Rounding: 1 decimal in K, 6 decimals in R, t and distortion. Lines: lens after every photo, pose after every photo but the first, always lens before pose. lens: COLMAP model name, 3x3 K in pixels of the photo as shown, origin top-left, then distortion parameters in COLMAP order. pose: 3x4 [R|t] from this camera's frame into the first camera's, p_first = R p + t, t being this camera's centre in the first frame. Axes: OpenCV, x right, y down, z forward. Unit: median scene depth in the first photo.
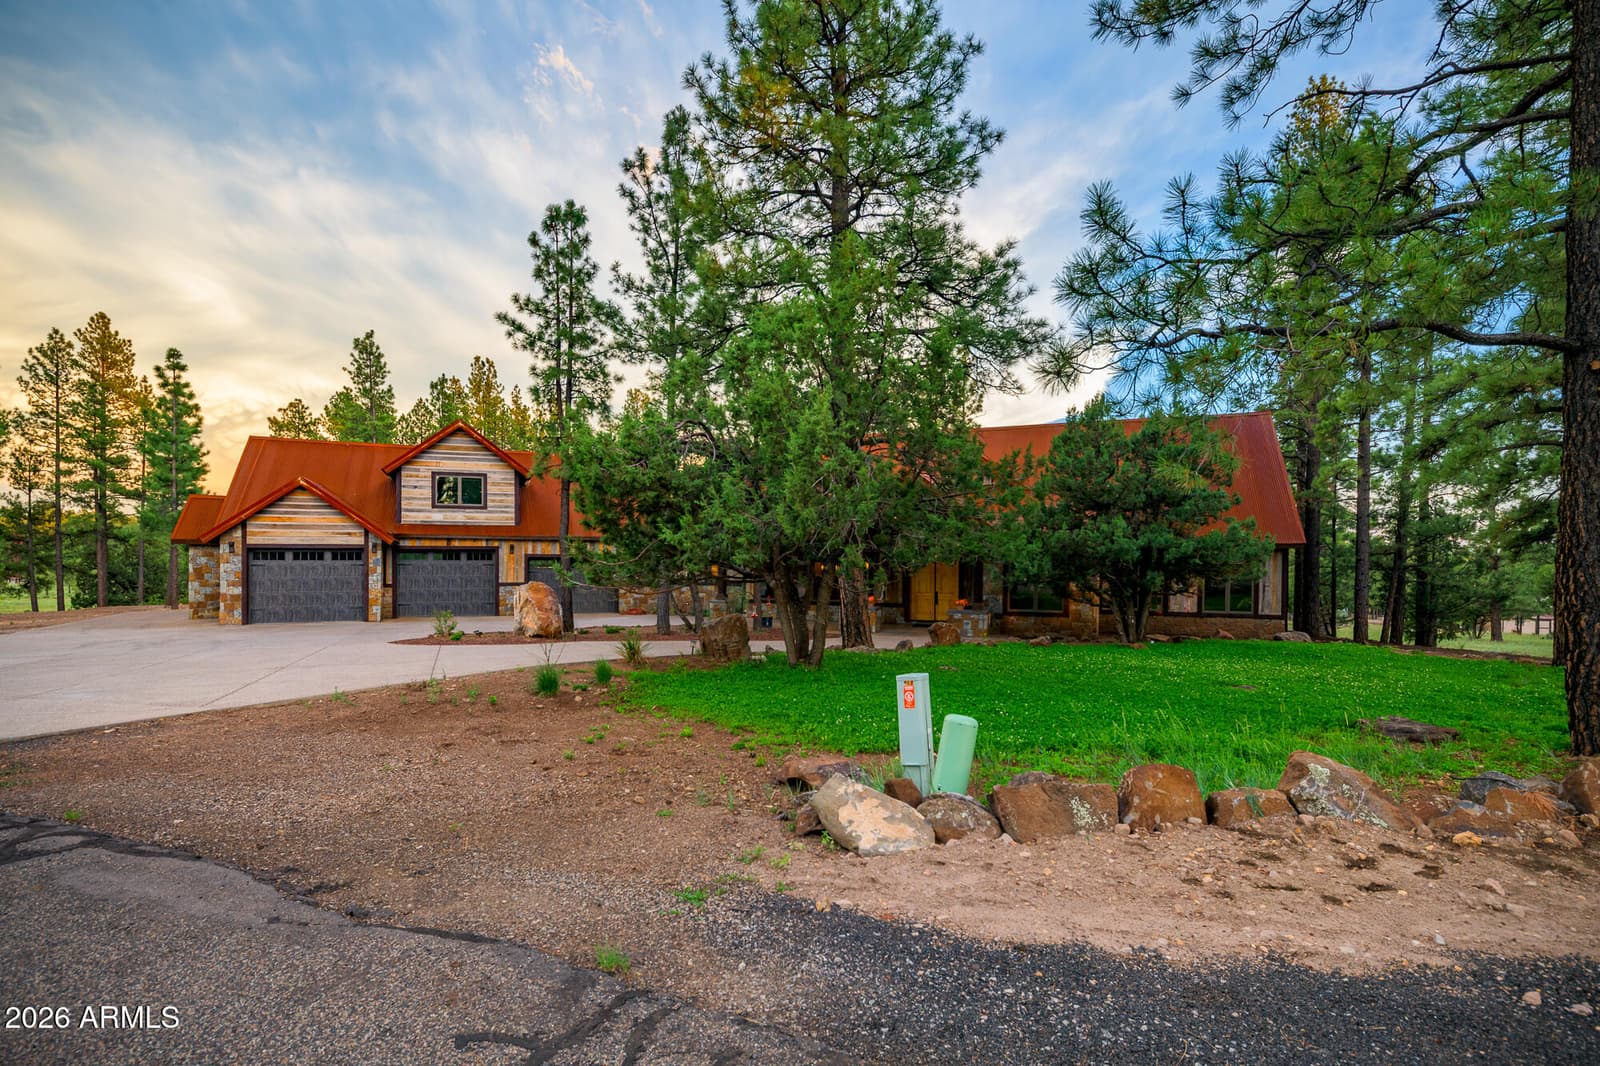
lens RADIAL K [[780.5, 0, 803.0], [0, 780.5, 581.3], [0, 0, 1]] dist [0.000311, -0.000130]
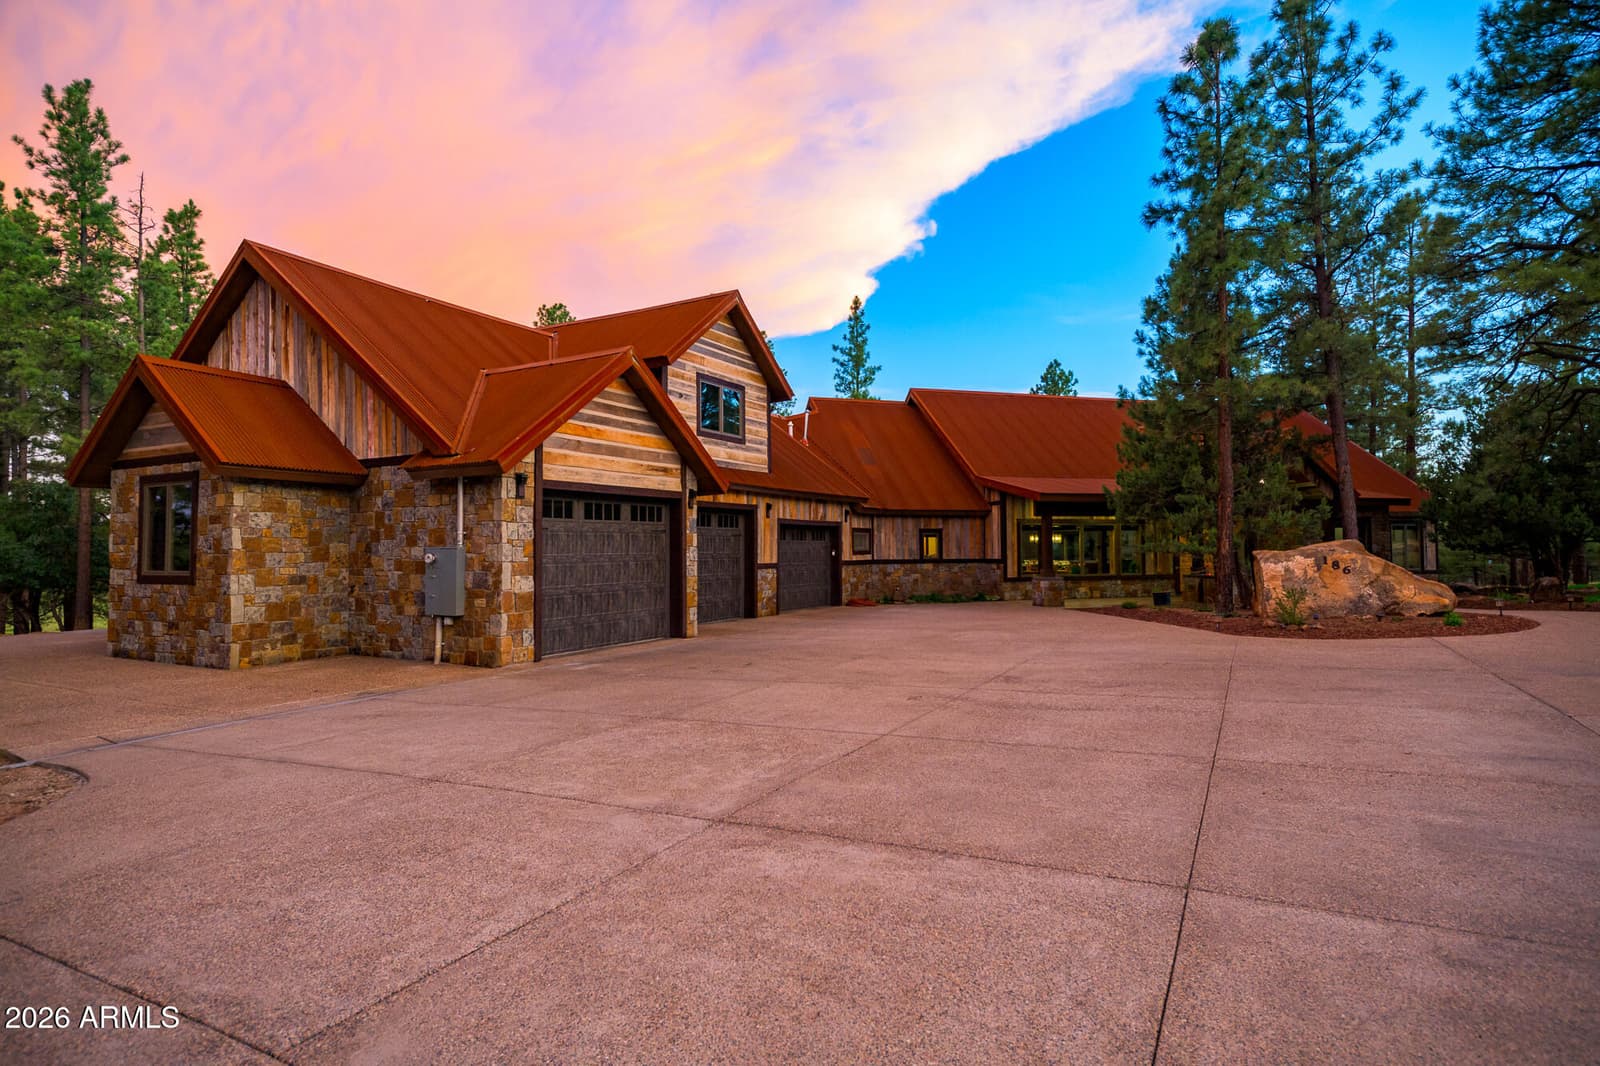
lens RADIAL K [[823.5, 0, 805.4], [0, 823.5, 533.4], [0, 0, 1]] dist [0.002120, 0.001741]
pose [[0.782642, 0.001110, 0.622471, -0.800966], [0.031794, 0.998622, -0.041755, 0.006665], [-0.621660, 0.052470, 0.781528, 0.483885]]
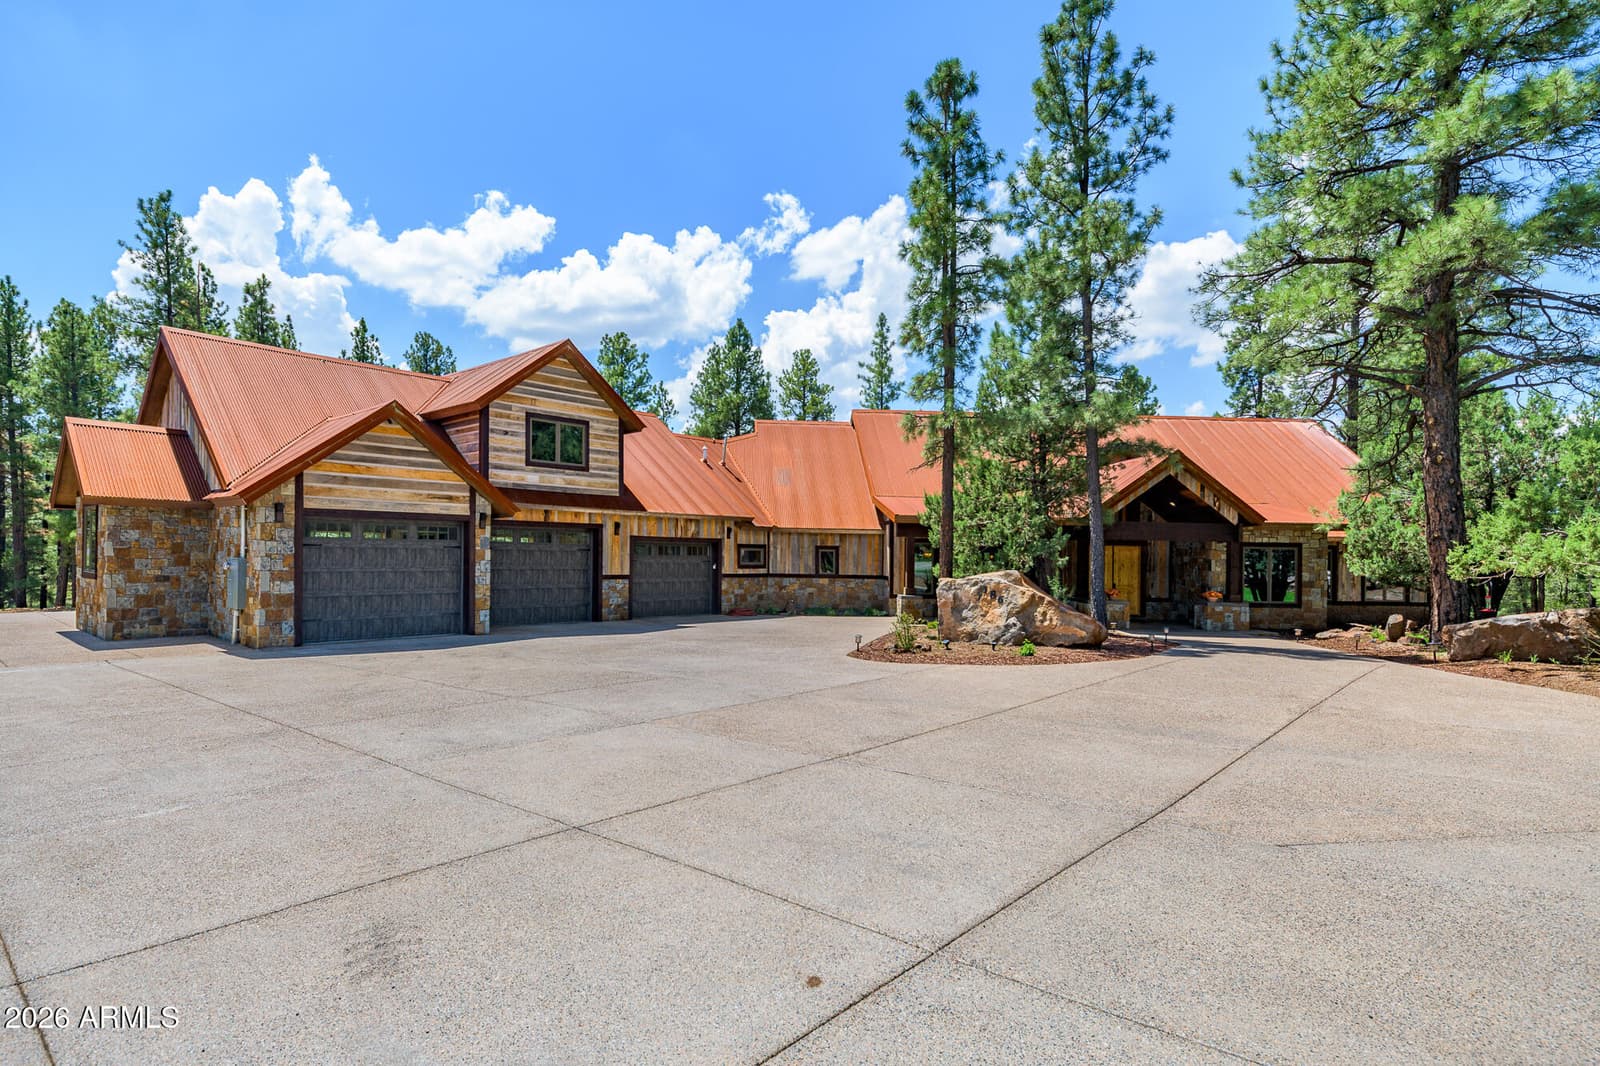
lens RADIAL K [[802.7, 0, 768.0], [0, 802.7, 581.4], [0, 0, 1]] dist [0.002273, -0.000703]
pose [[0.909368, -0.004565, 0.415967, -0.582381], [0.001984, 0.999976, 0.006637, 0.003424], [-0.415988, -0.005210, 0.909355, 0.276220]]
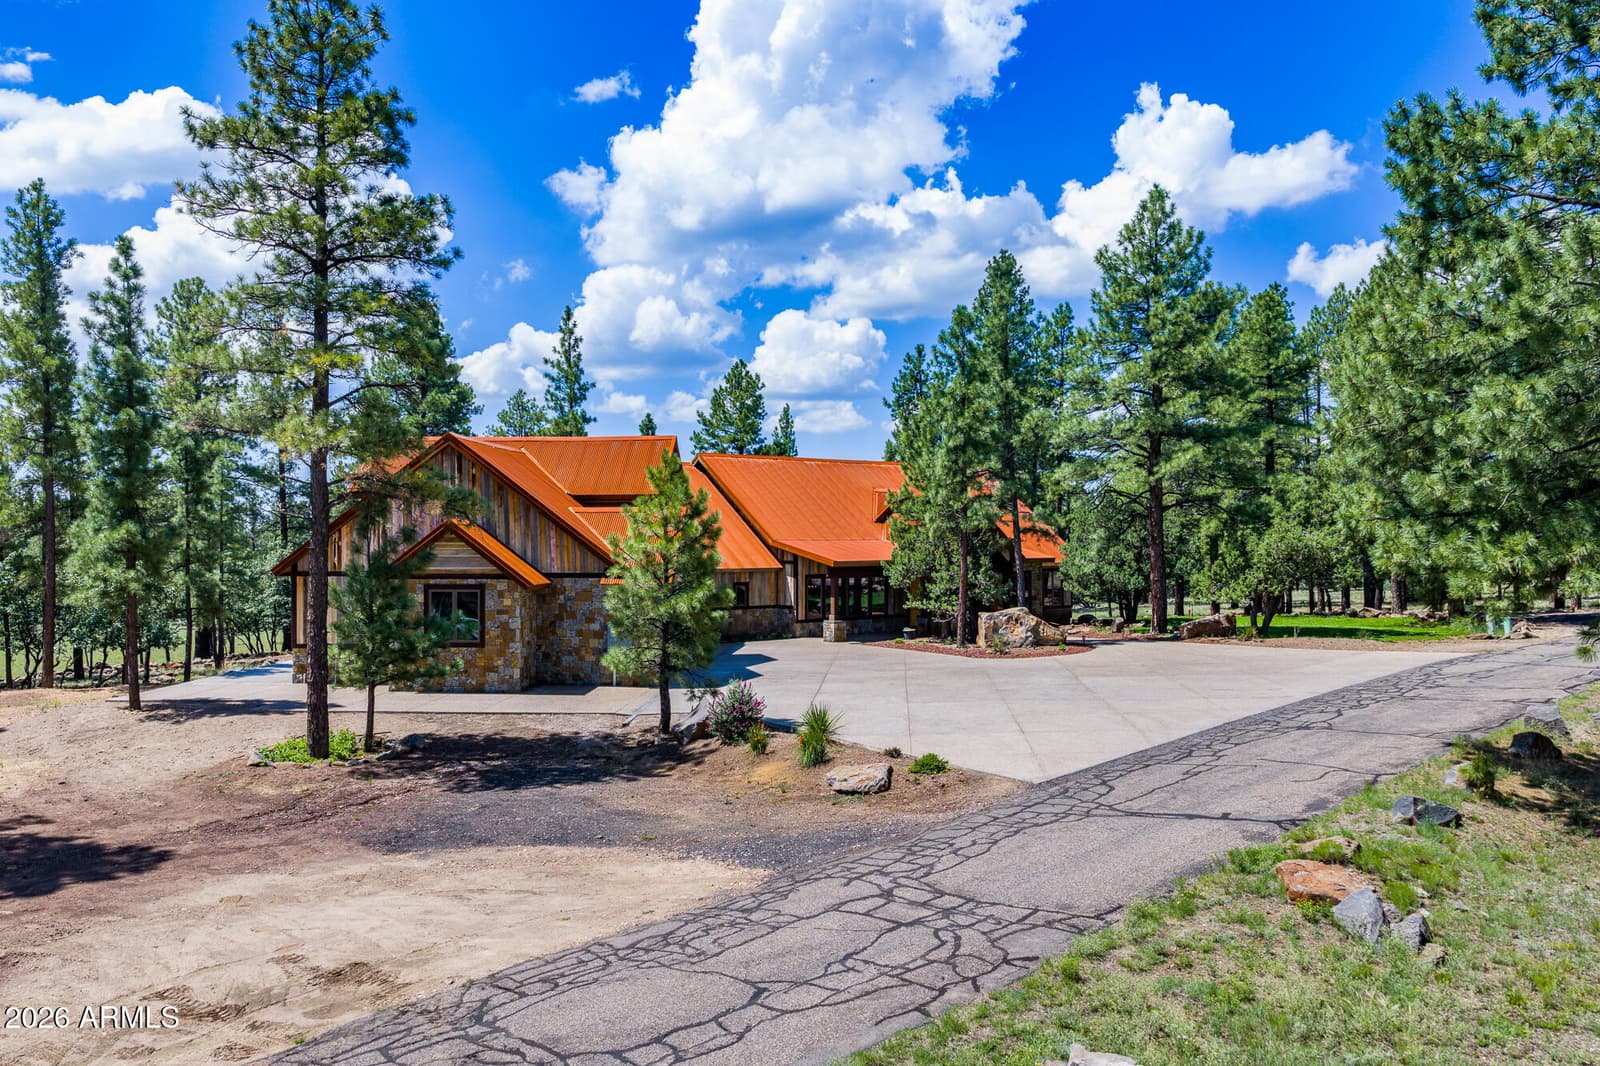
lens RADIAL K [[1307.0, 0, 800.0], [0, 1307.0, 533.0], [0, 0, 1]] dist [0.007359, 0.002988]
pose [[0.452617, -0.004274, 0.891695, -1.726189], [0.031534, 0.999440, -0.011216, -0.078074], [-0.891147, 0.033195, 0.452499, 0.202369]]
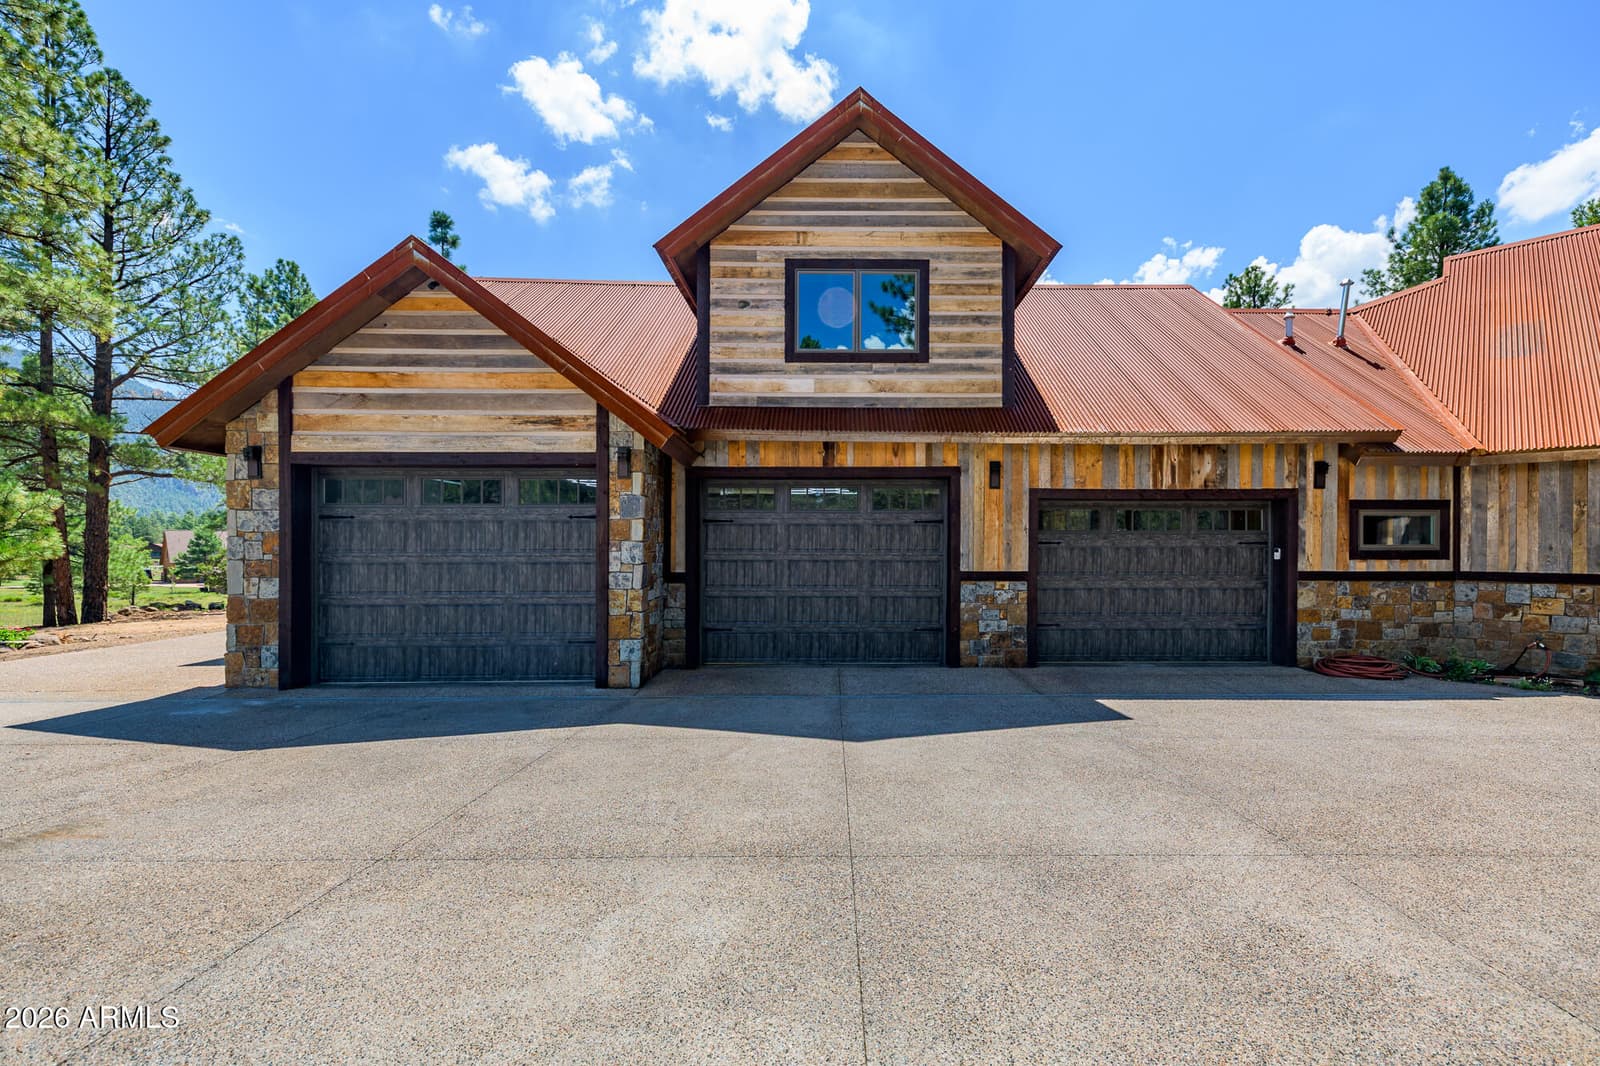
lens RADIAL K [[668.6, 0, 847.9], [0, 668.6, 560.1], [0, 0, 1]] dist [0.004299, 0.000581]
pose [[0.931317, 0.000413, -0.364210, -0.341272], [-0.006722, 0.999849, -0.016055, 0.001916], [0.364149, 0.017401, 0.931178, 0.735014]]
